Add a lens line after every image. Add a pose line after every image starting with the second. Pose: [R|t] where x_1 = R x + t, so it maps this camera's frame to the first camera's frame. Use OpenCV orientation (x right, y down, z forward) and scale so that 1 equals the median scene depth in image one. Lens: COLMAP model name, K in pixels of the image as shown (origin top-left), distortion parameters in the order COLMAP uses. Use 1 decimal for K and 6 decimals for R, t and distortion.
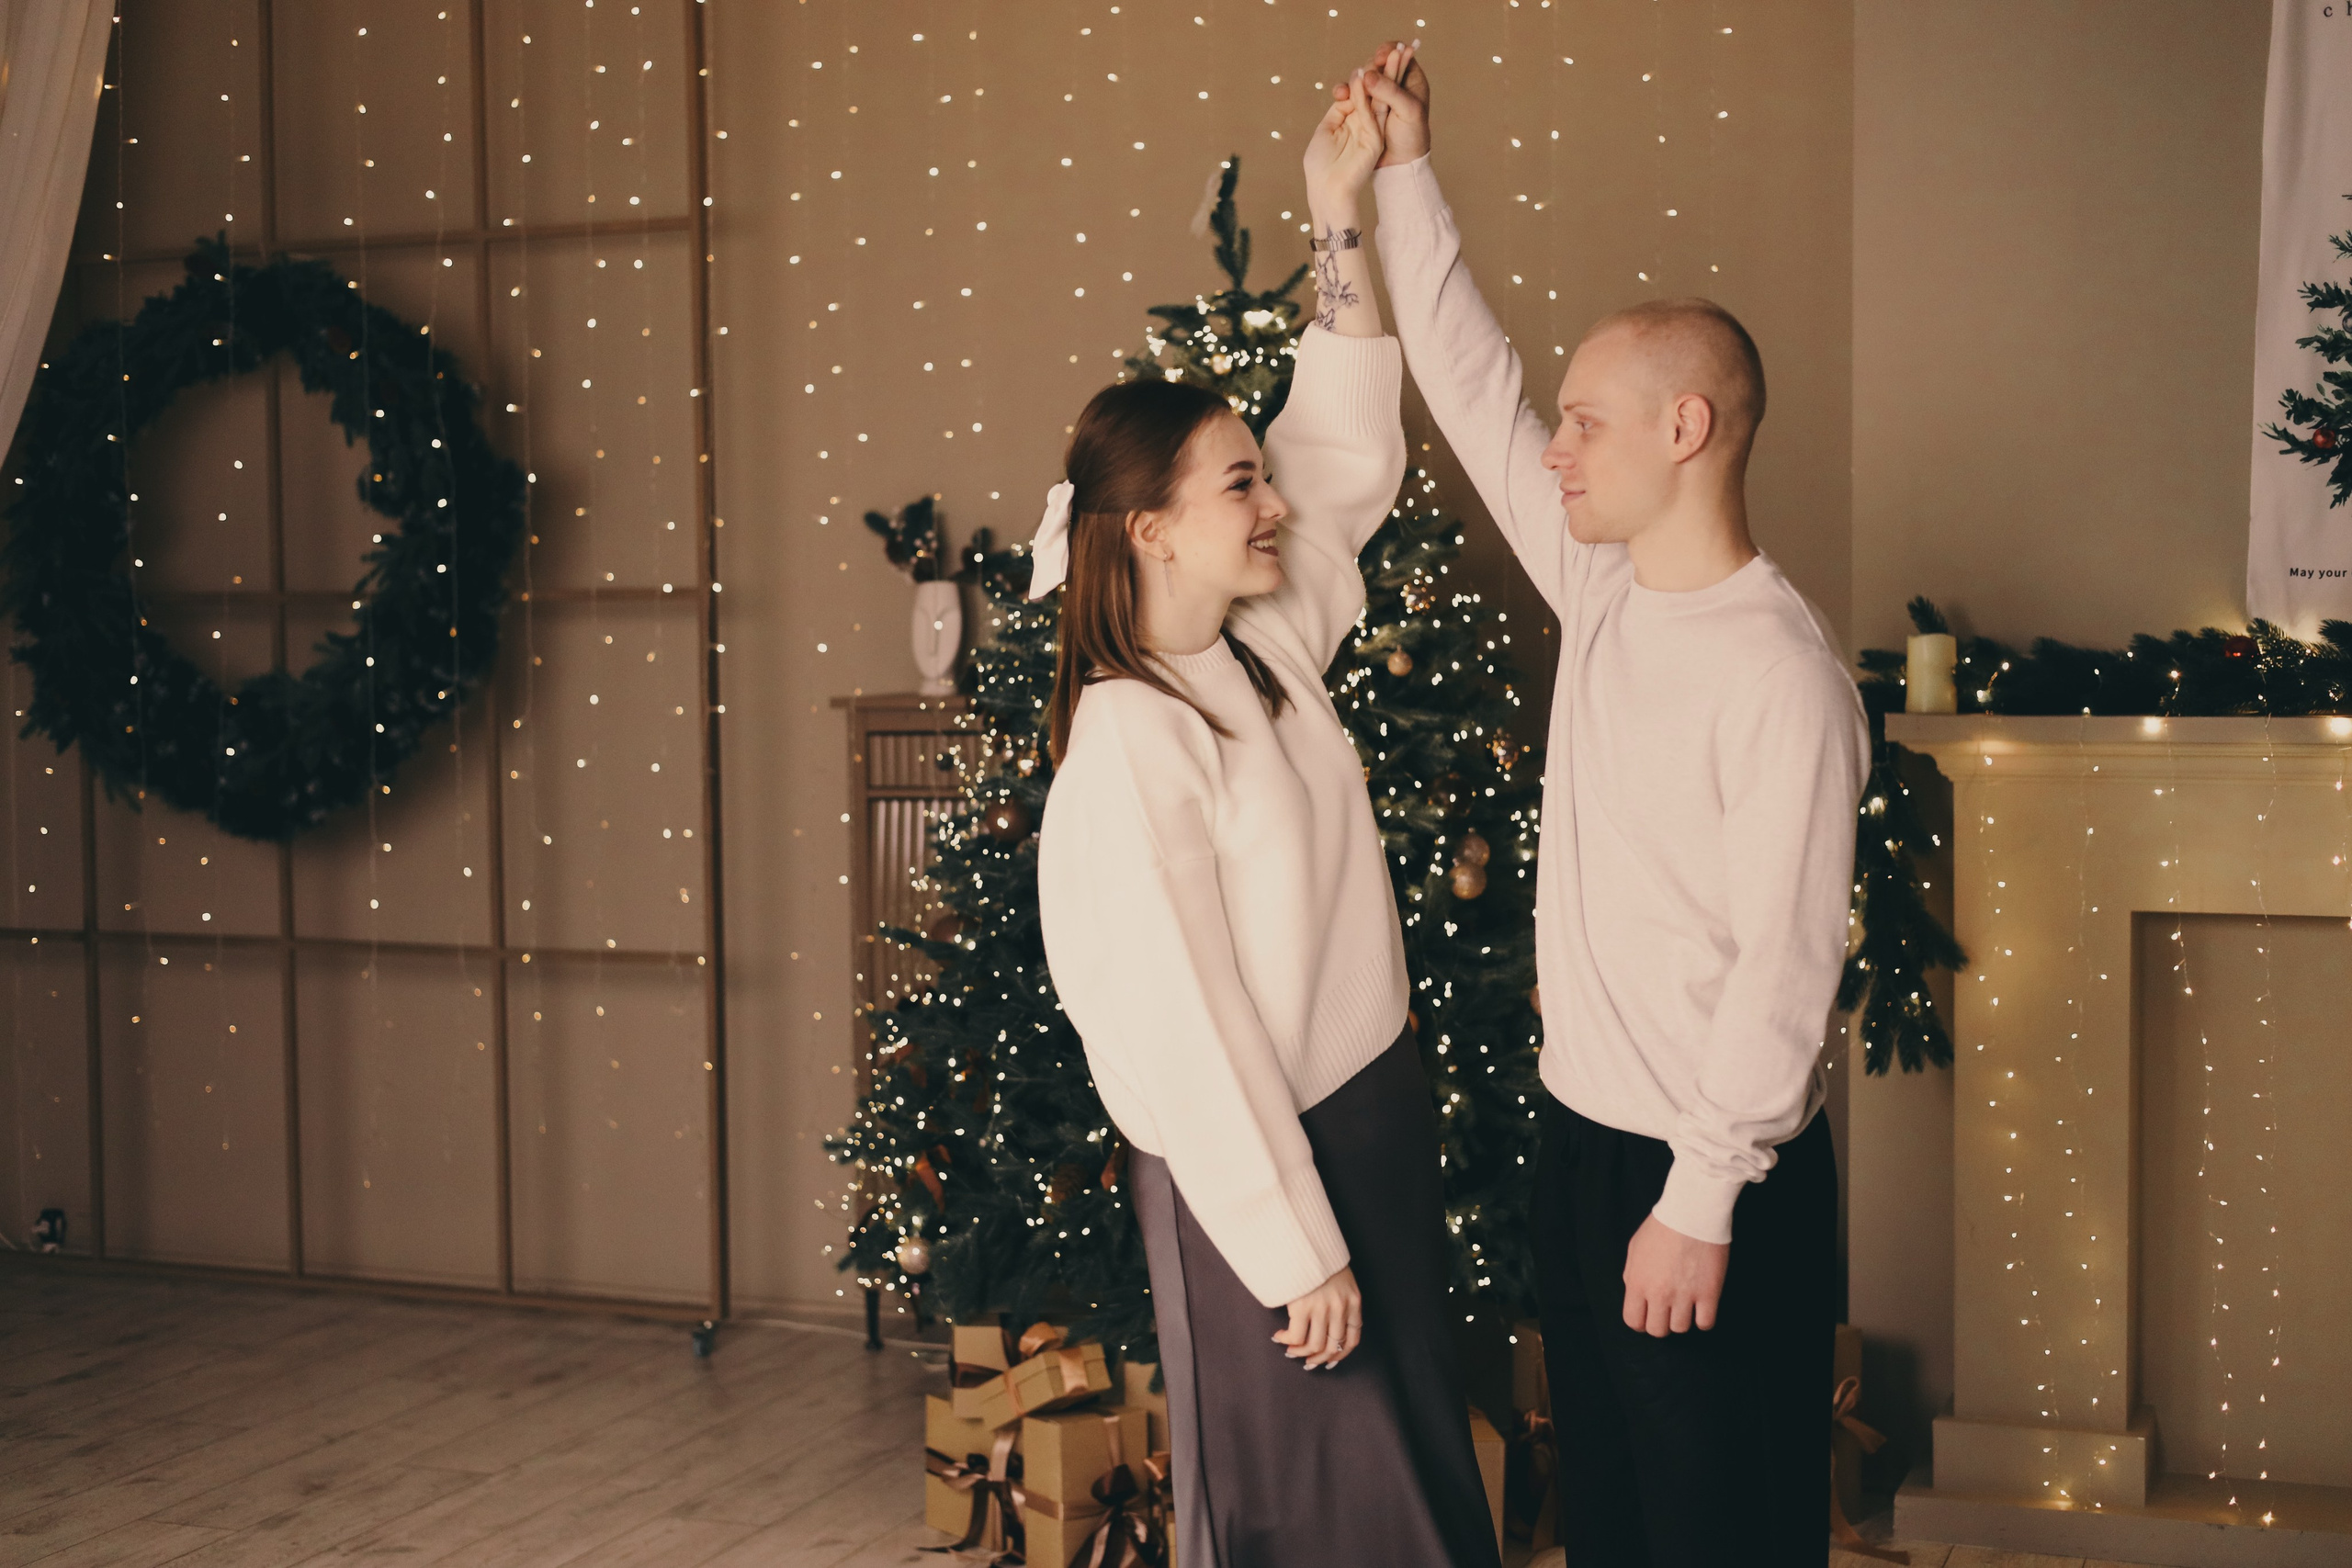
lens RADIAL K [[3268.9, 0, 1176.0], [0, 3268.9, 784.0], [0, 0, 1]] dist [0.023921, -0.023263]
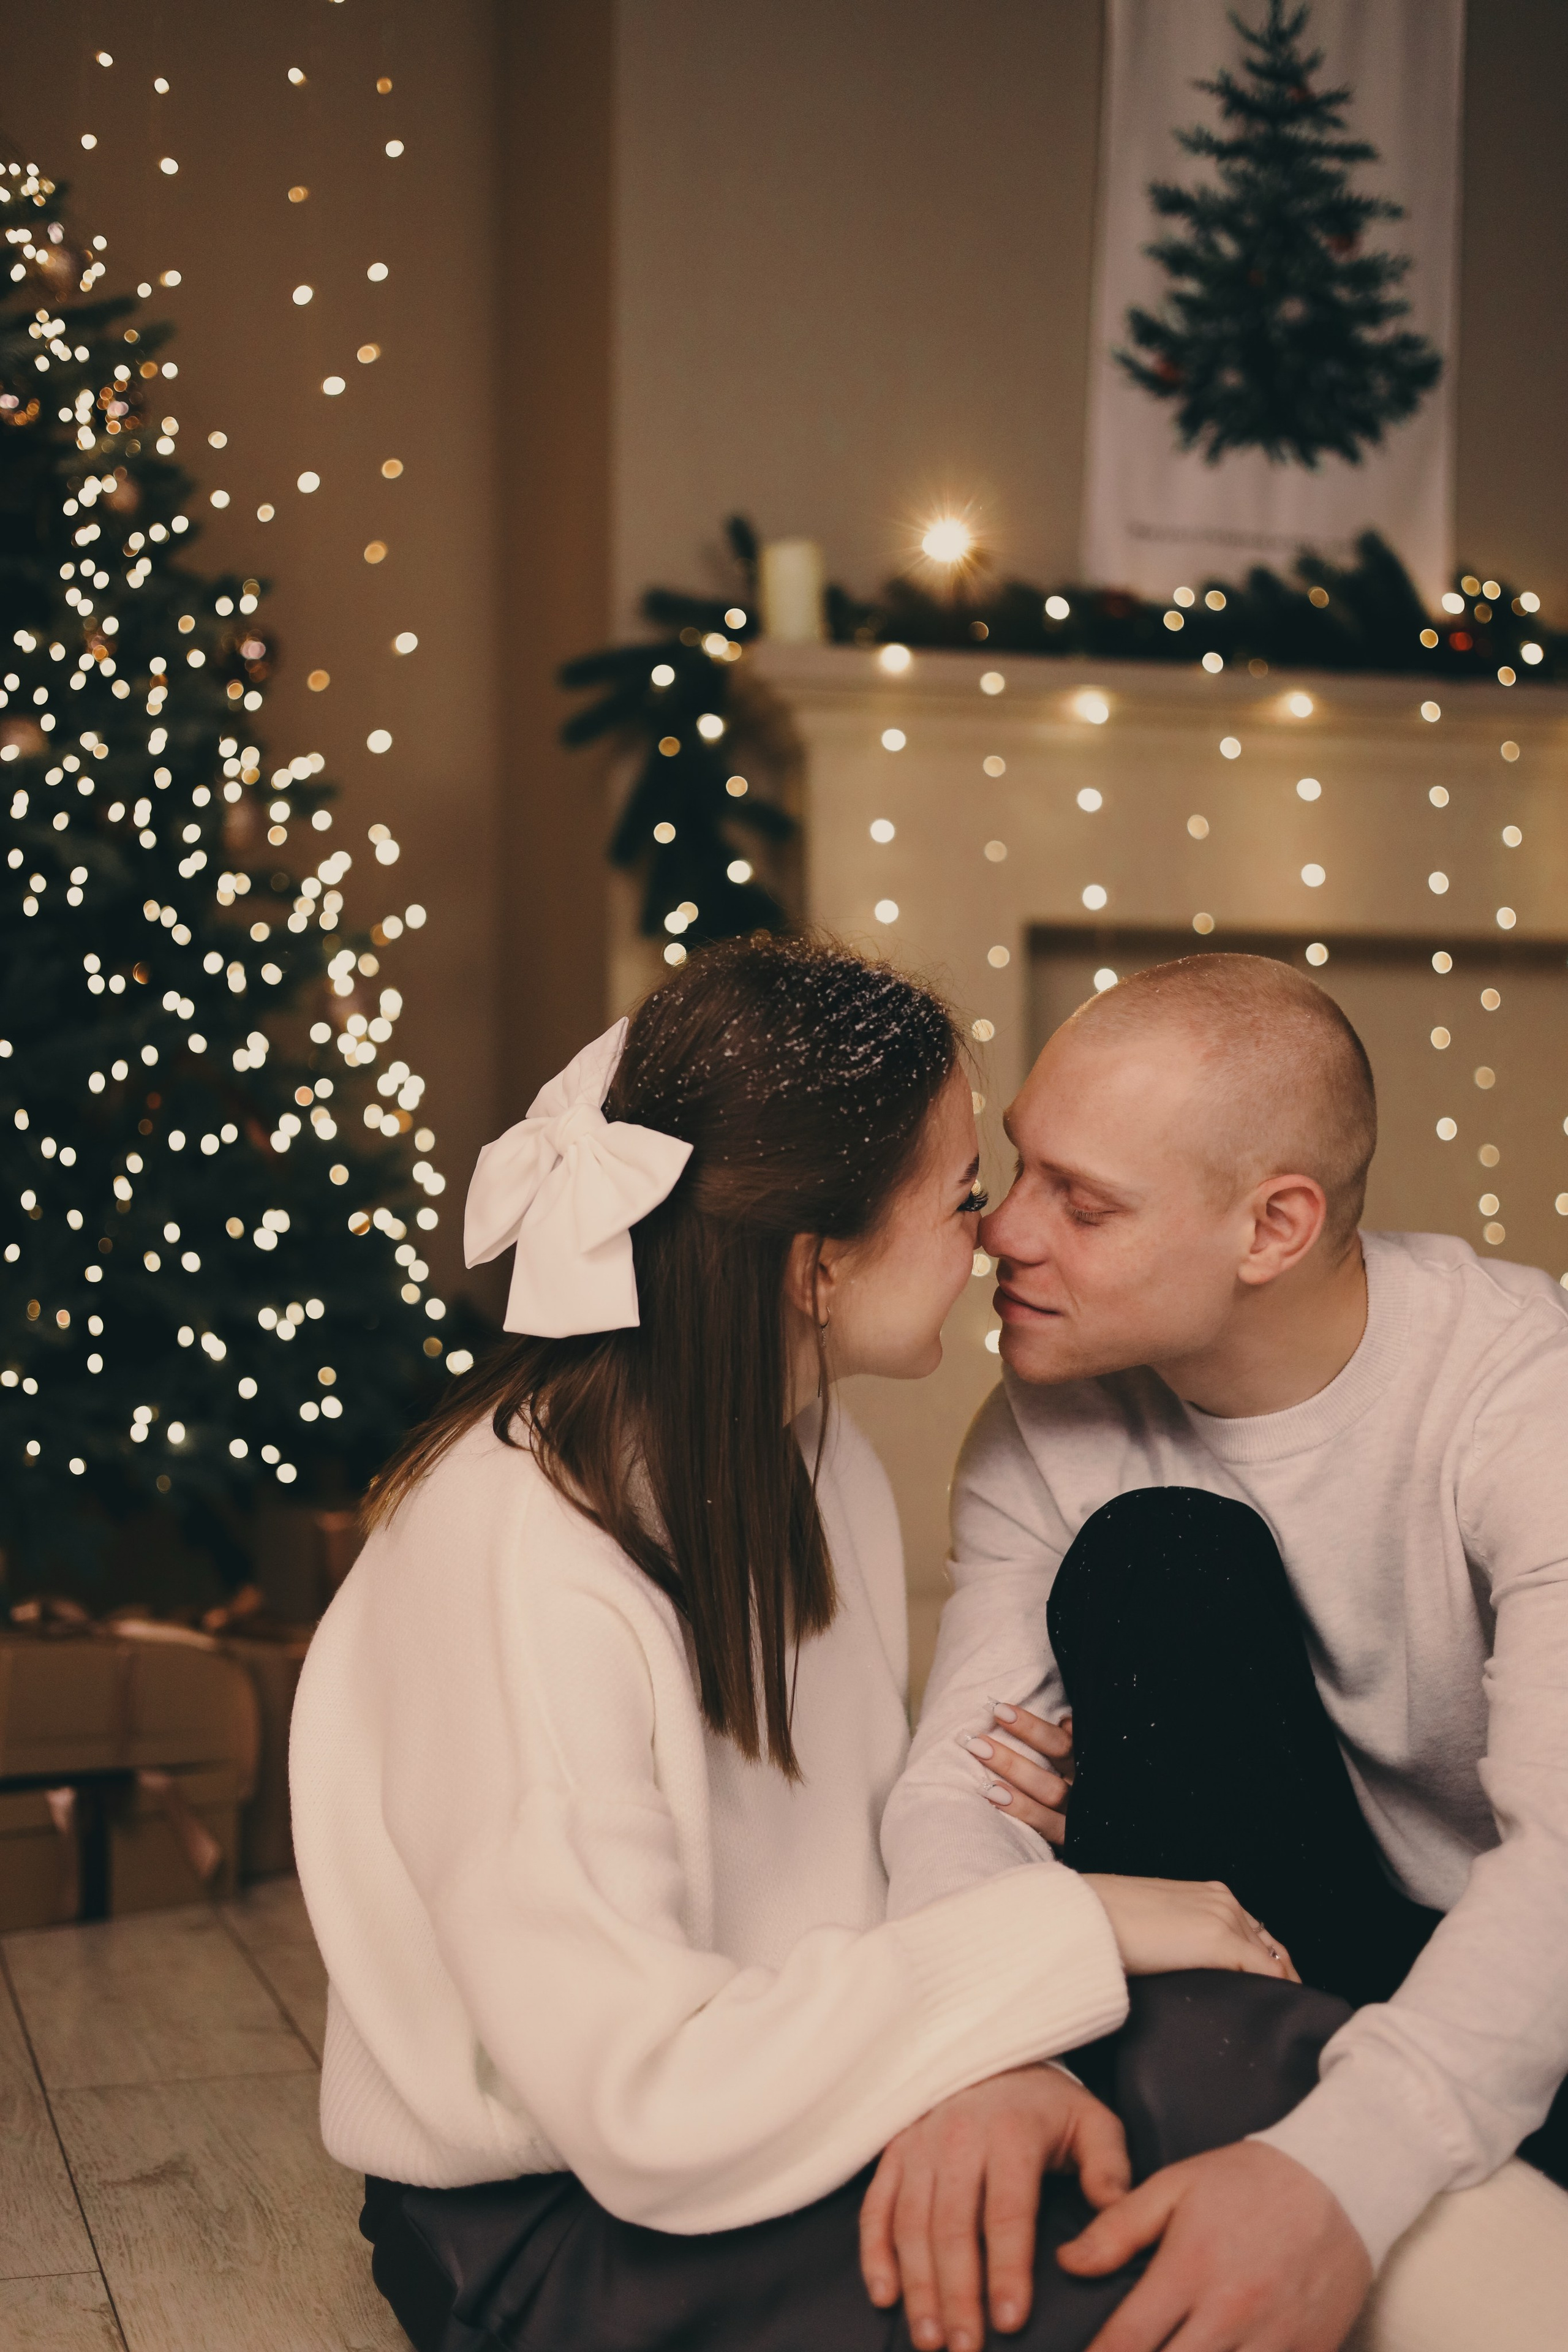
lens RADIAL K [[3344.7, 0, 784.0], [0, 3344.7, 1176.0], [0, 0, 1]] dist [0.021700, -0.125124]
pose [[0.794548, 0.017360, 0.606953, -0.223948], [0.021860, 0.998125, -0.057166, 0.136280], [-0.606808, 0.058689, 0.792679, 0.385417]]
